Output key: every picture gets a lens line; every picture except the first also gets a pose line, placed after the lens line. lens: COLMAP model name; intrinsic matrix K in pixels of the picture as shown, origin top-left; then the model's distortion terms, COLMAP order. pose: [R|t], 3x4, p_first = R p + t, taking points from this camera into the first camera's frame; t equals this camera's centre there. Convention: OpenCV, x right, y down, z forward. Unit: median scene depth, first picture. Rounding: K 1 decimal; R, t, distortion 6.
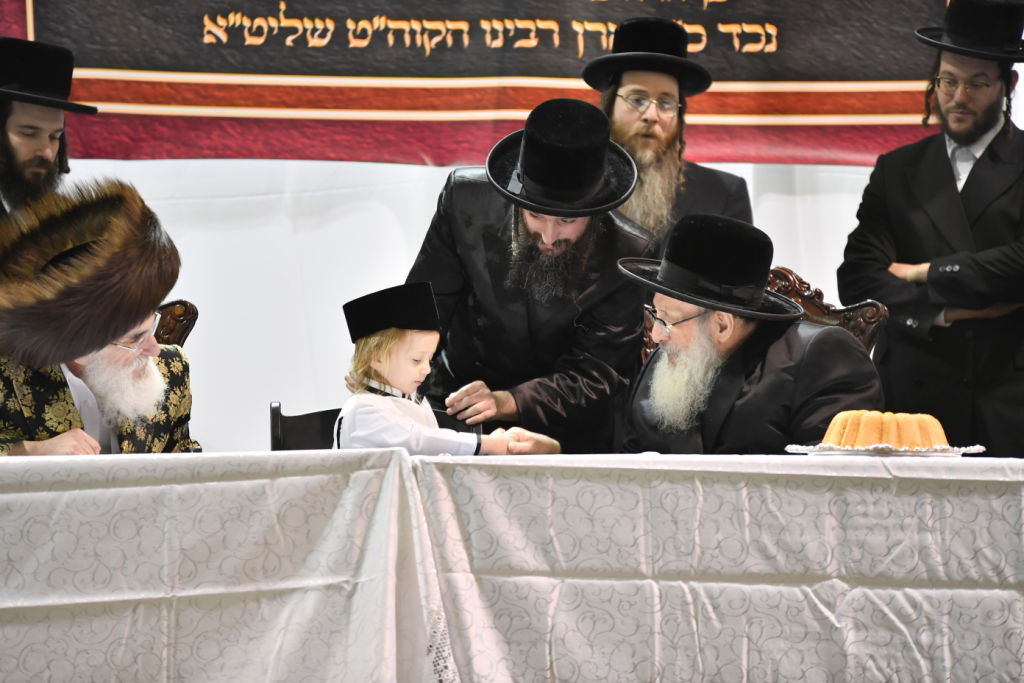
lens RADIAL K [[5258.1, 0, 523.0], [0, 5258.1, 340.2], [0, 0, 1]] dist [2.066524, 0.000000]
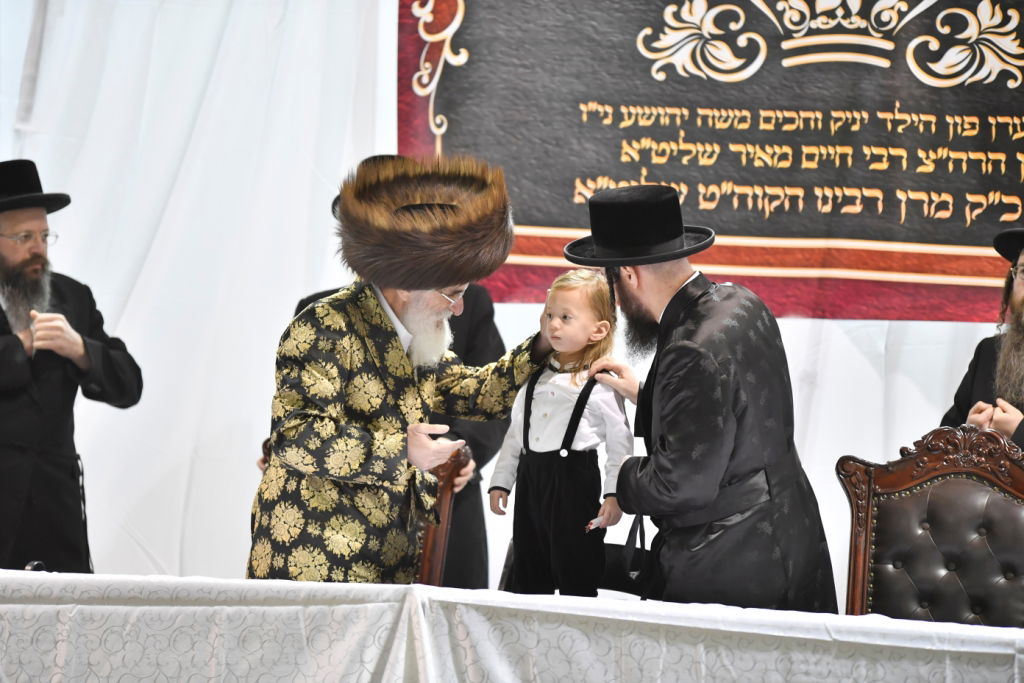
lens RADIAL K [[4534.6, 0, 501.5], [0, 4534.6, 341.4], [0, 0, 1]] dist [1.354747, 0.000000]
pose [[0.939119, 0.041330, -0.341096, 0.319544], [-0.043962, 0.999033, 0.000011, -0.031674], [0.340767, 0.014985, 0.940028, 0.103788]]
